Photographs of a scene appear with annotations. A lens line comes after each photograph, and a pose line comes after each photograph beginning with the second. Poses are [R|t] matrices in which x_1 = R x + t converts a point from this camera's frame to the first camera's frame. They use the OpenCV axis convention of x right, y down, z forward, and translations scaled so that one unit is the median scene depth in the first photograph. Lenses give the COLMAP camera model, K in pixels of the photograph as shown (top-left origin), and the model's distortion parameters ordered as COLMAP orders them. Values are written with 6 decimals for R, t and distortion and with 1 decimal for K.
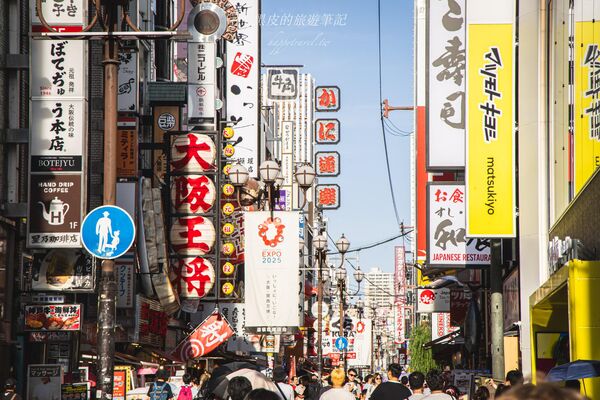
lens RADIAL K [[1739.8, 0, 300.0], [0, 1739.8, 200.3], [0, 0, 1]] dist [0.361109, 0.000000]
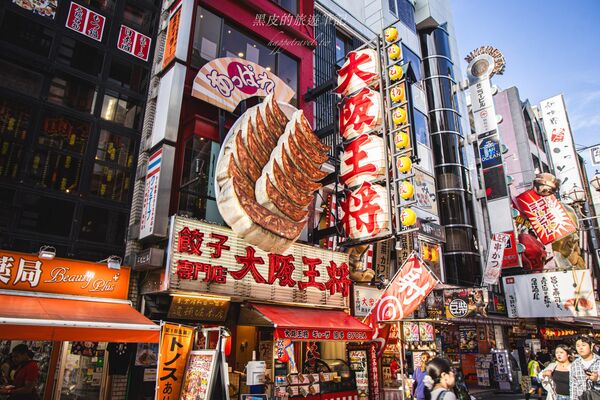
lens RADIAL K [[432.6, 0, 301.0], [0, 432.6, 198.0], [0, 0, 1]] dist [-0.058151, 0.001862]
pose [[0.739850, -0.222519, -0.634907, 0.038304], [0.077780, 0.965681, -0.247810, 0.082599], [0.668261, 0.133959, 0.731767, 0.841733]]
